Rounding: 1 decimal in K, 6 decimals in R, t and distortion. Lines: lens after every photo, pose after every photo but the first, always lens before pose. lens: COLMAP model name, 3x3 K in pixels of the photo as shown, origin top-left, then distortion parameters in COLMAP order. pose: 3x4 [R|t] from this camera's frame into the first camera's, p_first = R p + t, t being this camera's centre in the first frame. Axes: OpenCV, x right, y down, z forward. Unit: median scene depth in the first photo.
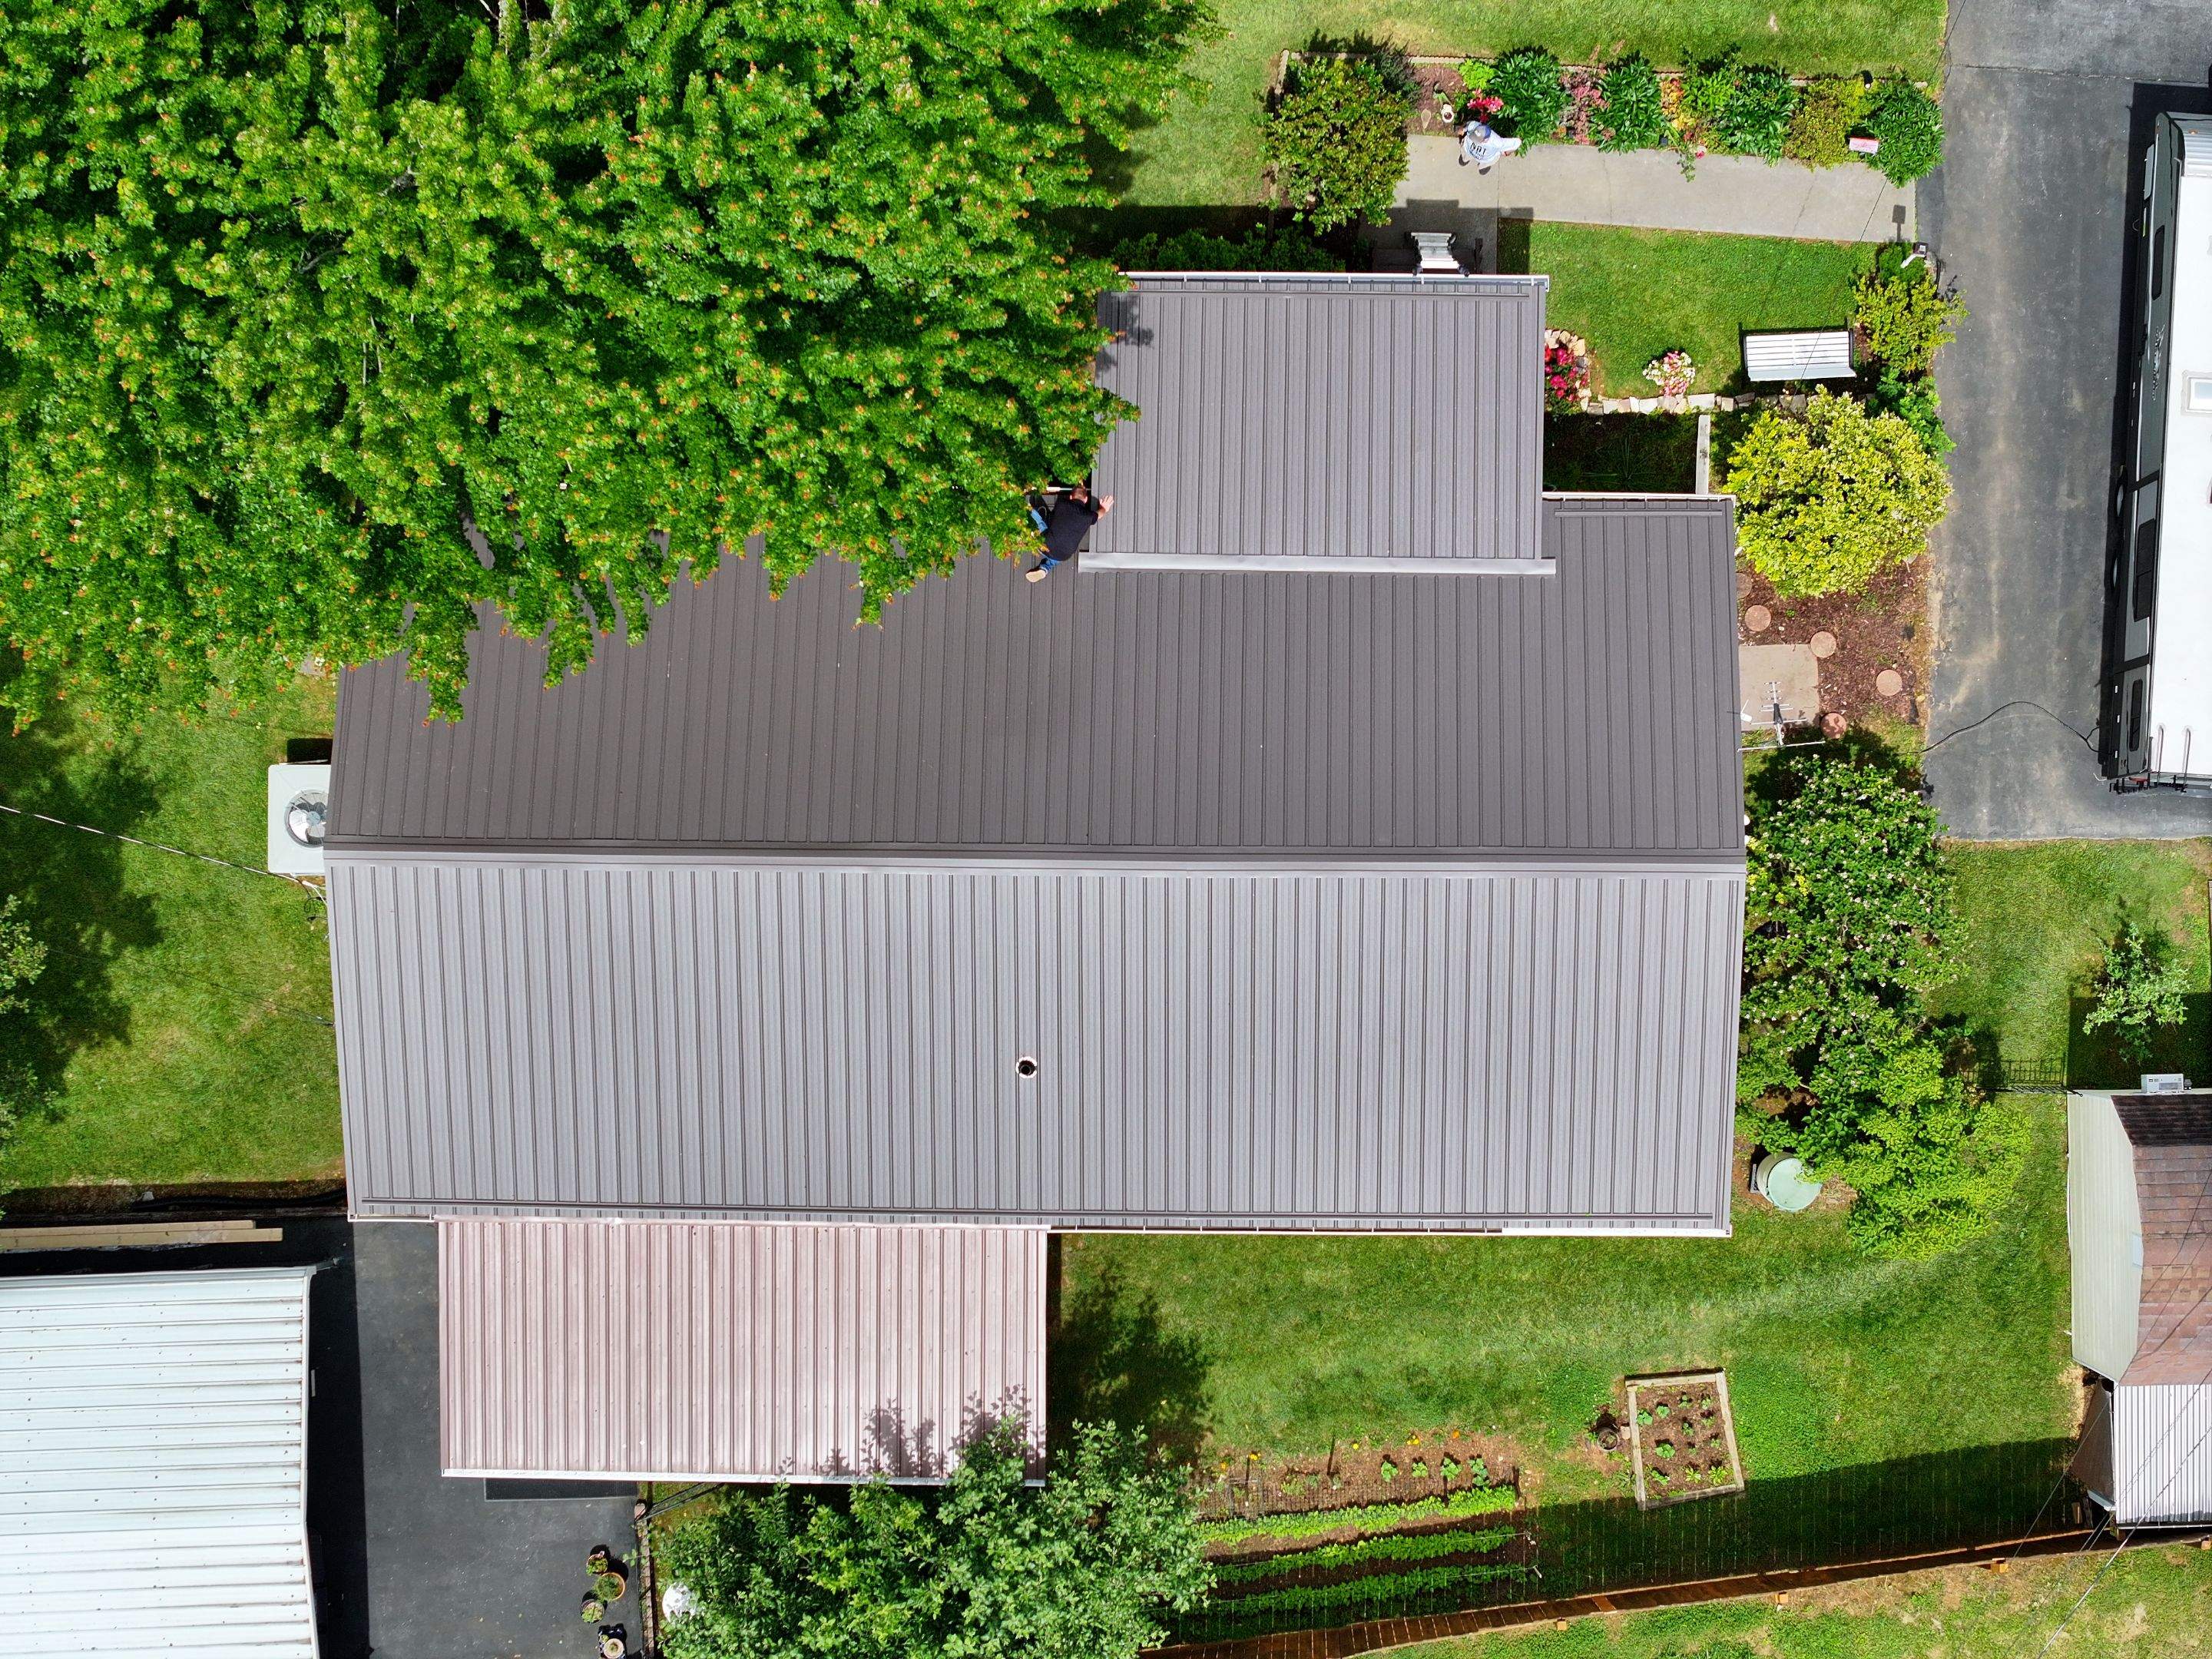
lens RADIAL K [[4351.8, 0, 1168.7], [0, 4351.8, 827.8], [0, 0, 1]] dist [-0.242754, 1.188715]
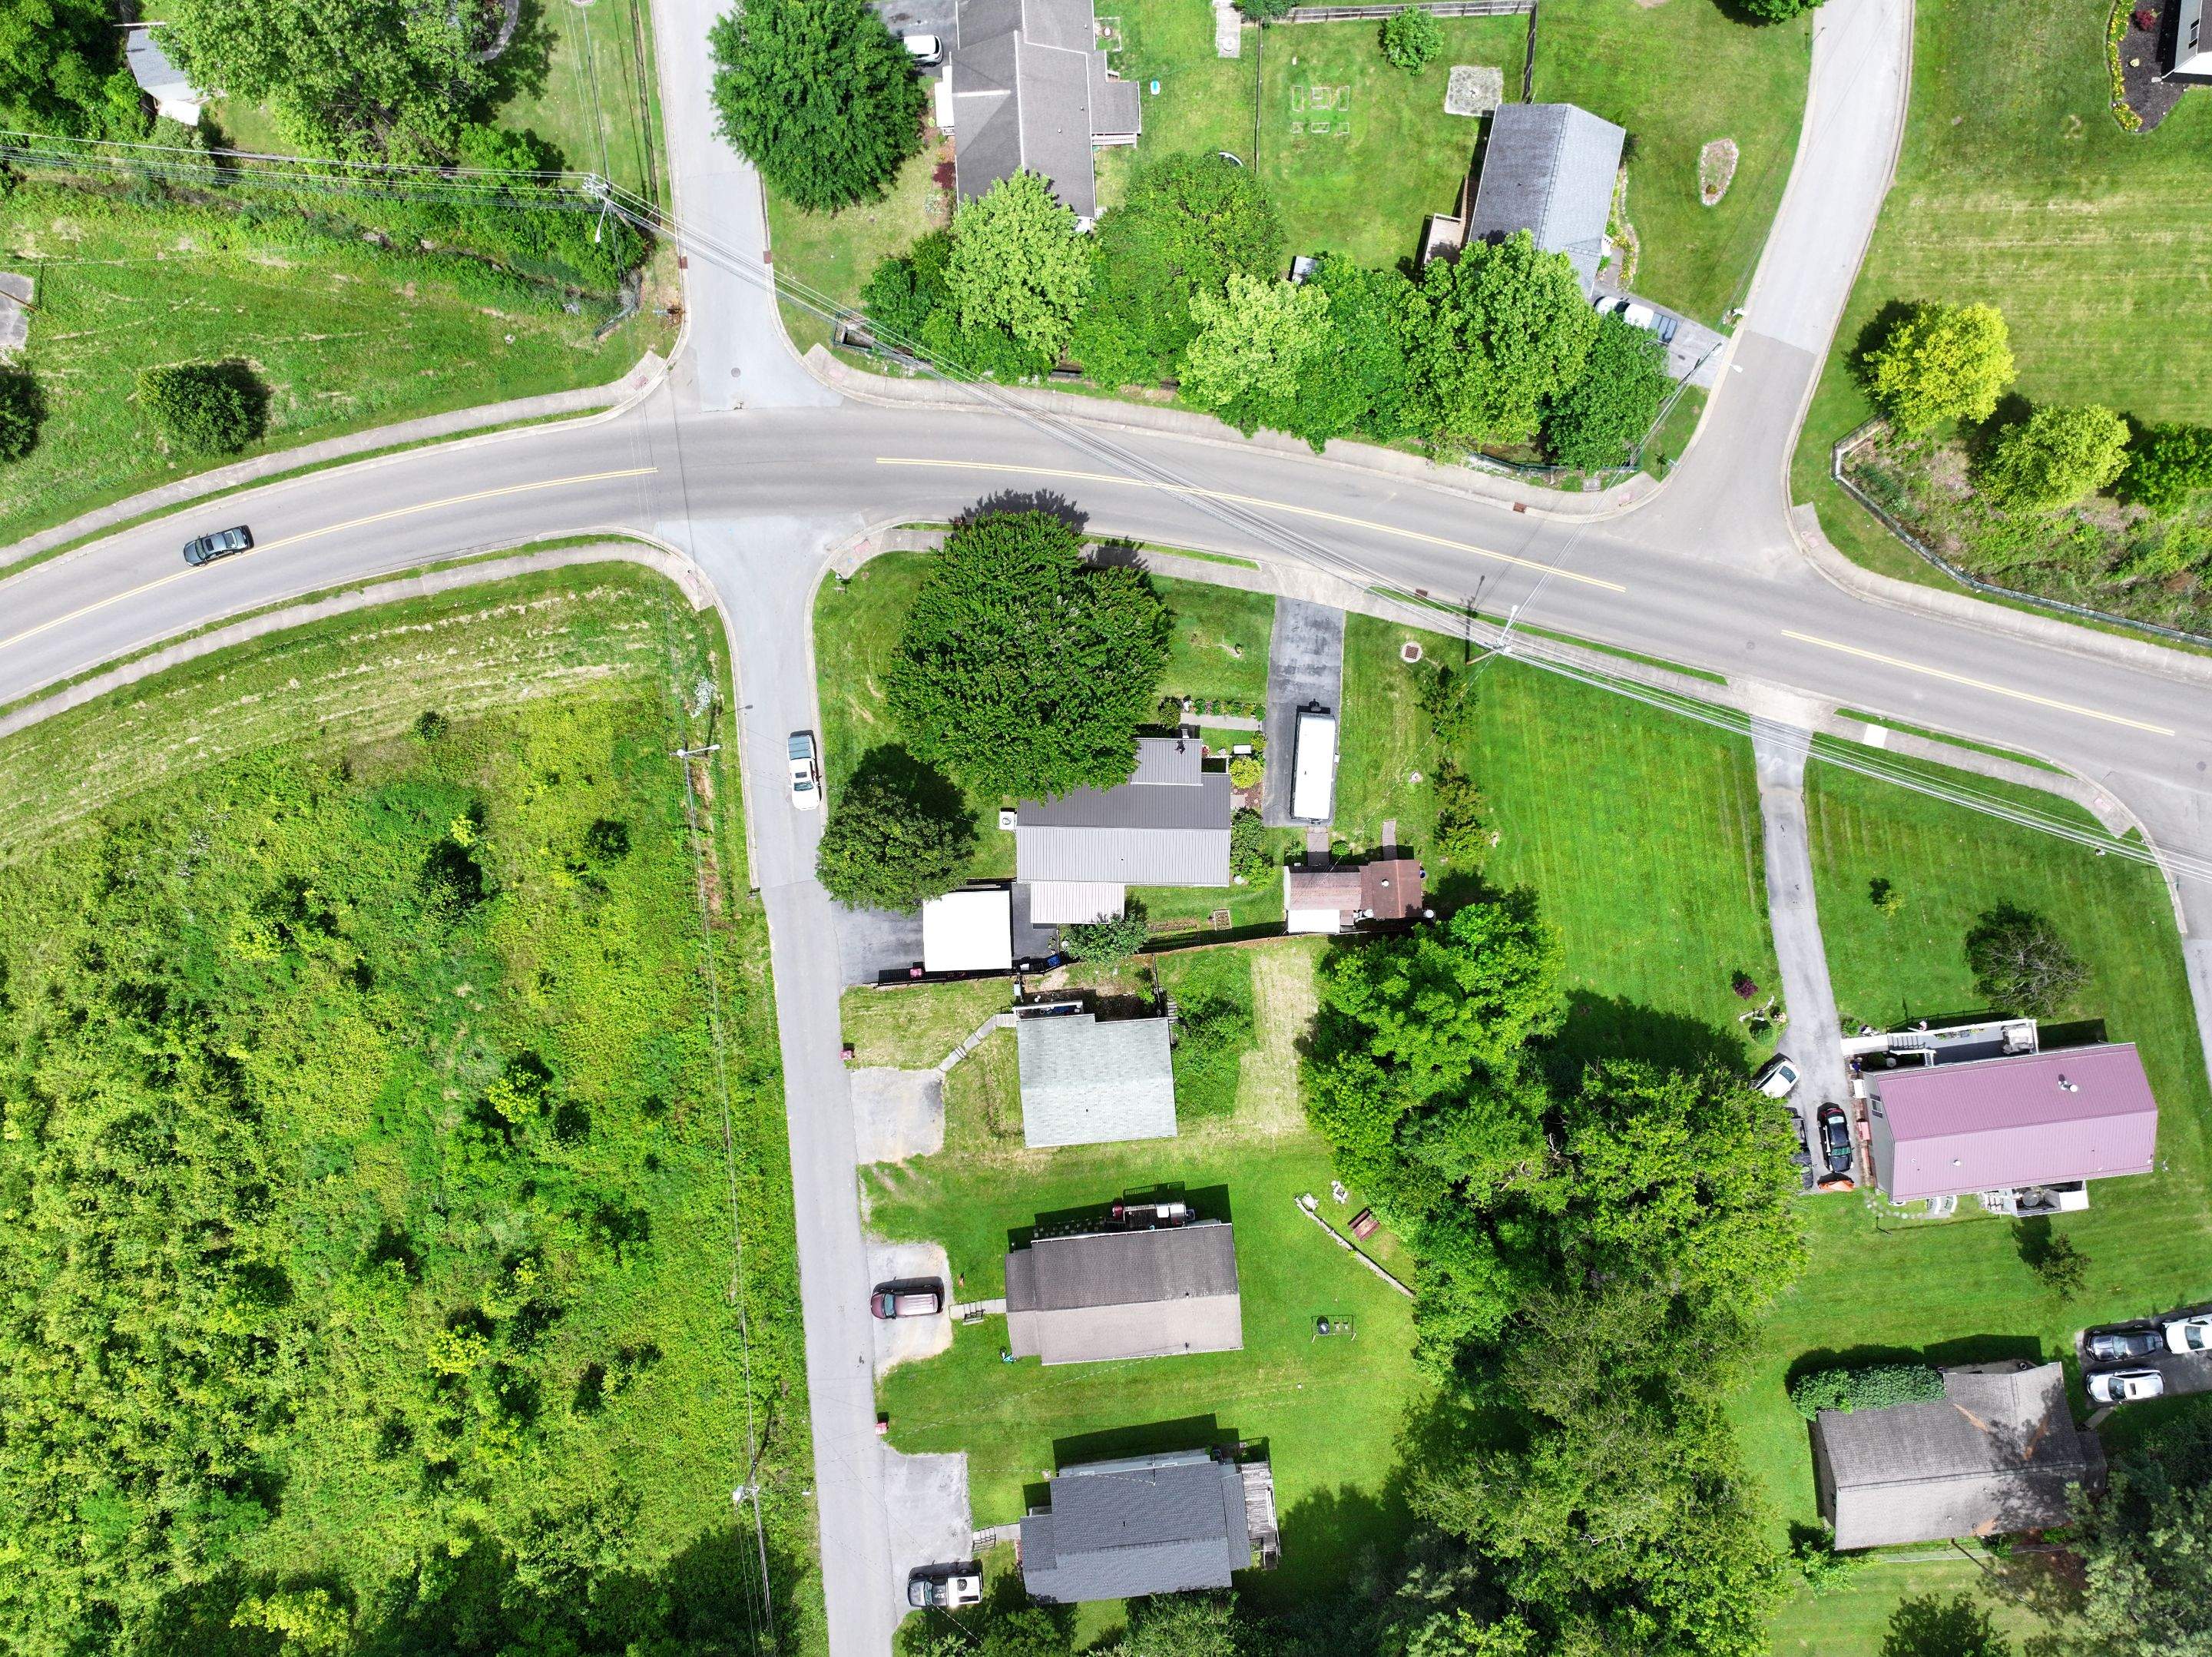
lens RADIAL K [[1543.5, 0, 1106.0], [0, 1543.5, 828.5], [0, 0, 1]] dist [-0.002466, 0.010726]
pose [[0.999751, 0.009310, 0.020285, -0.101311], [-0.009644, 0.999818, 0.016438, -0.029604], [-0.020128, -0.016630, 0.999659, -1.292470]]
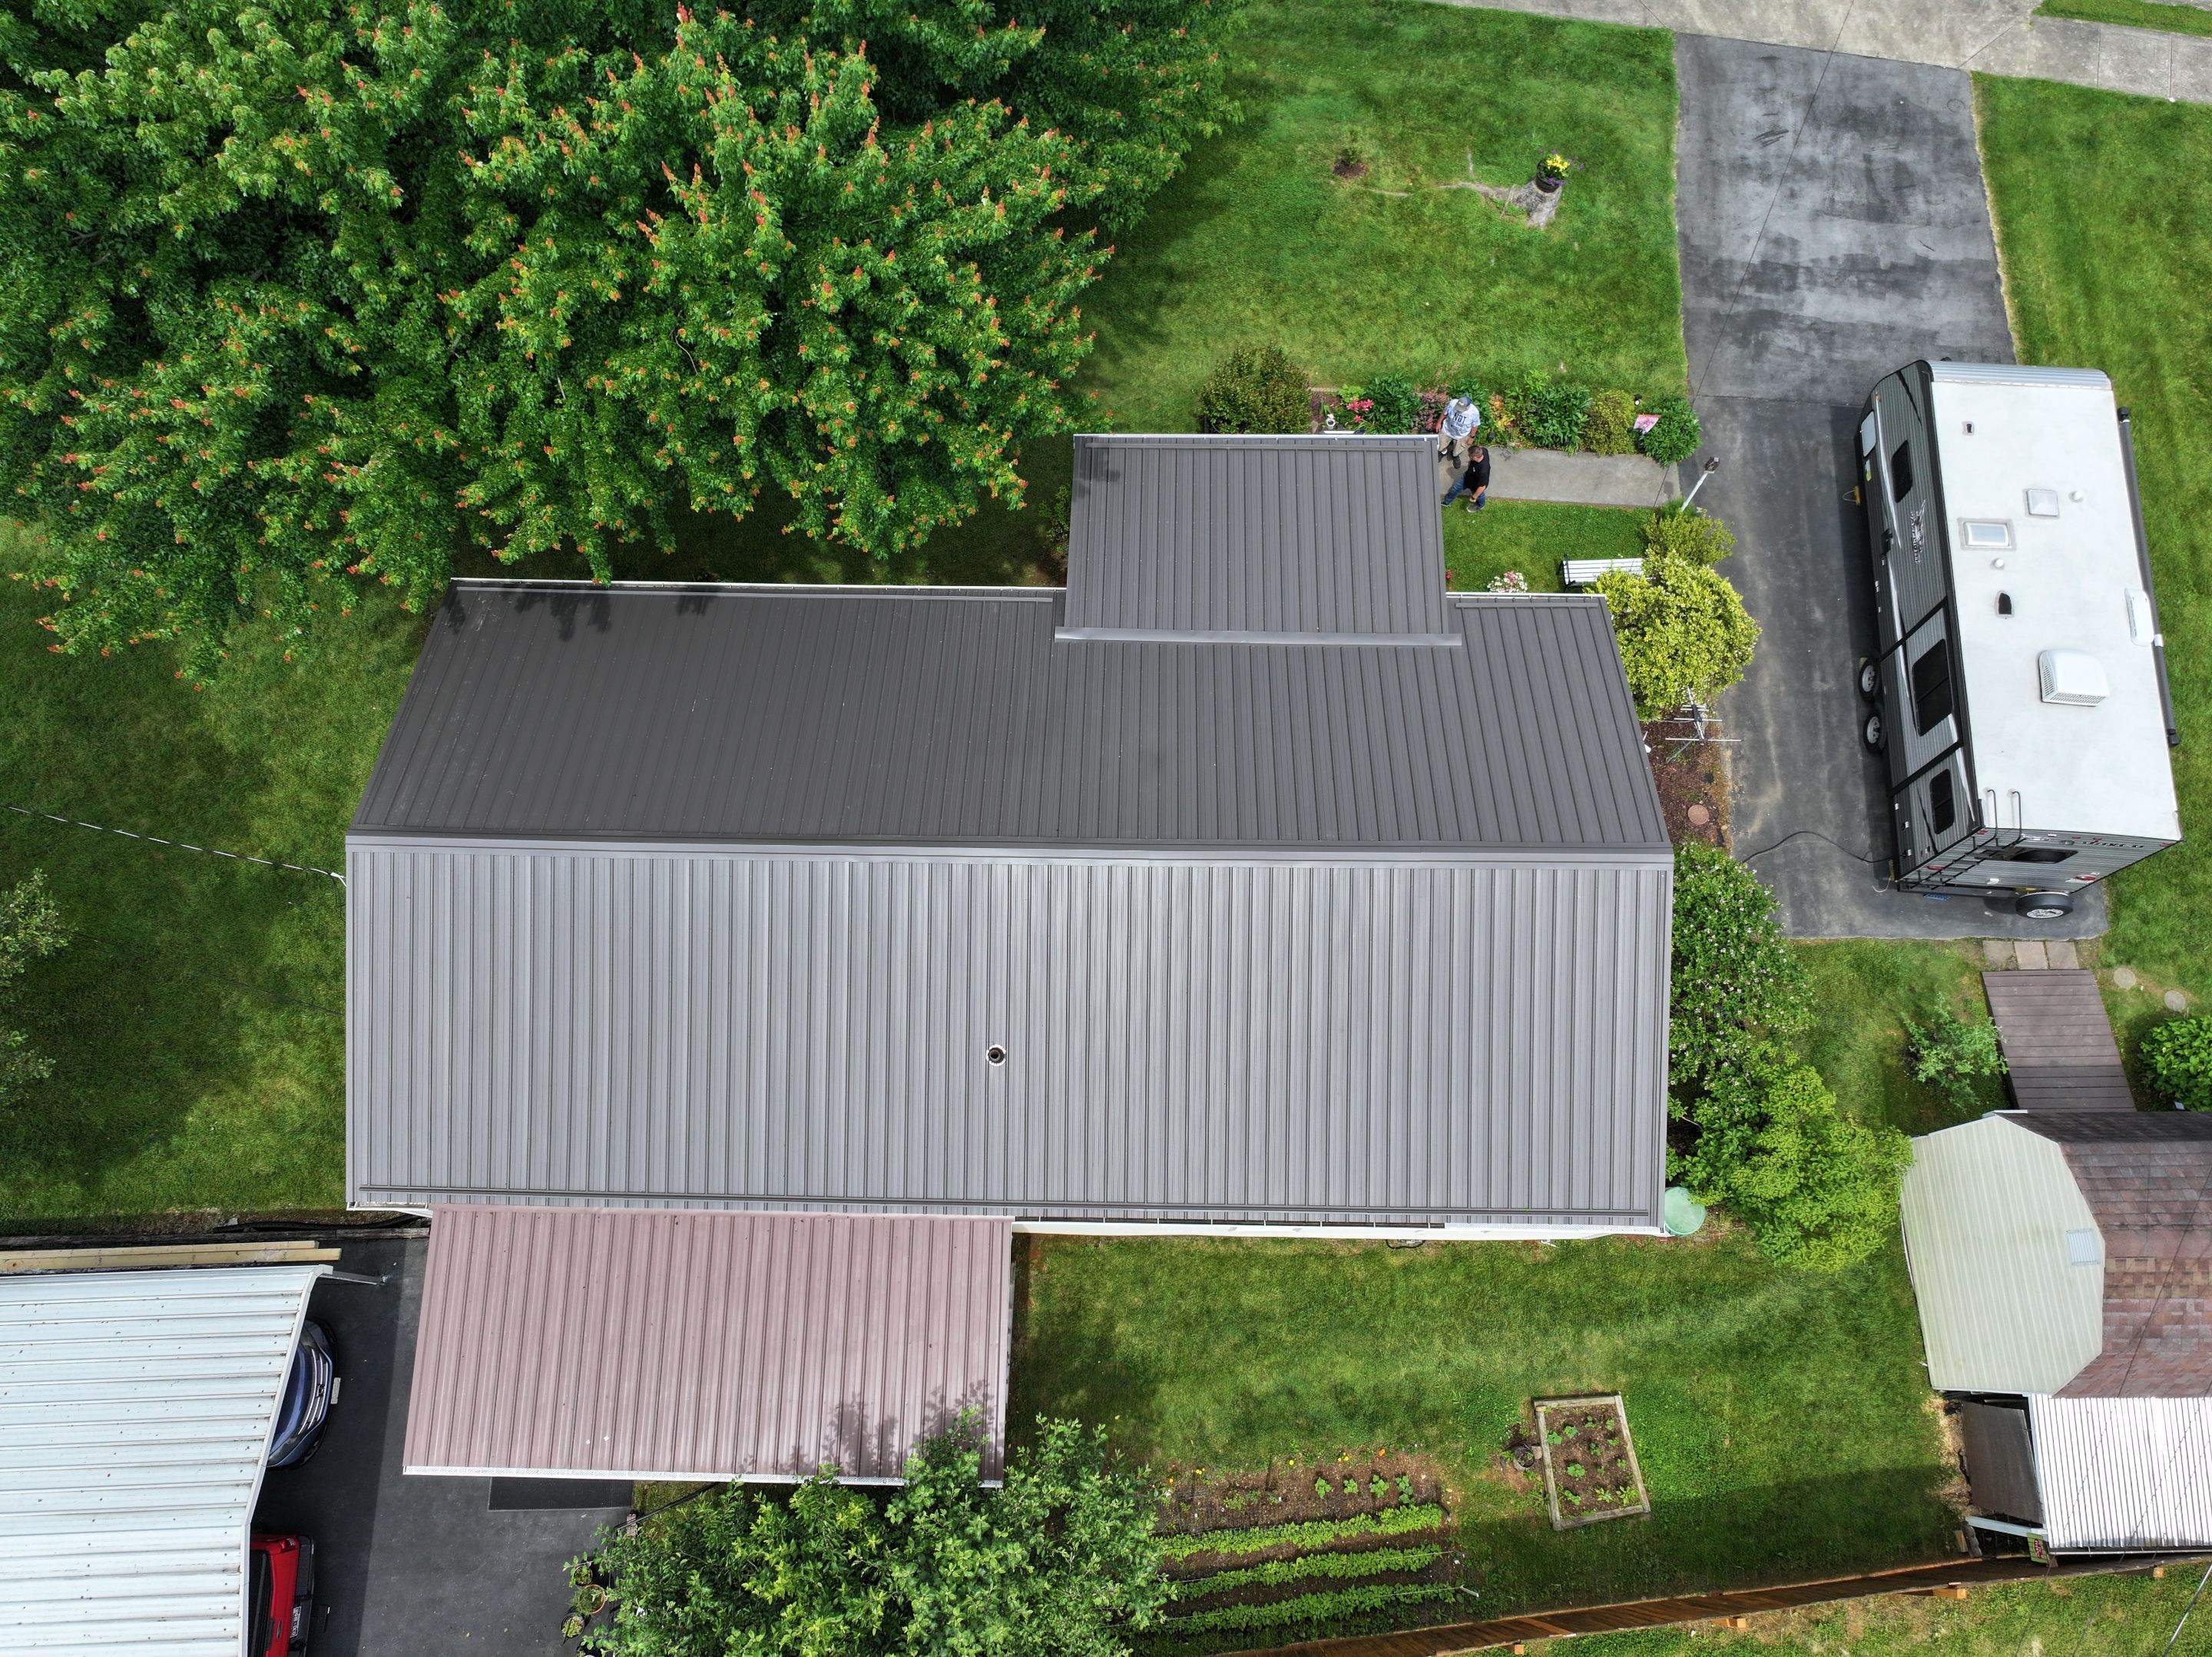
lens RADIAL K [[1543.5, 0, 1106.0], [0, 1543.5, 828.5], [0, 0, 1]] dist [-0.002466, 0.010726]
pose [[0.999910, 0.012341, 0.005199, -0.008181], [-0.010249, 0.955128, -0.296016, 0.109009], [-0.008619, 0.295936, 0.955169, 0.596959]]
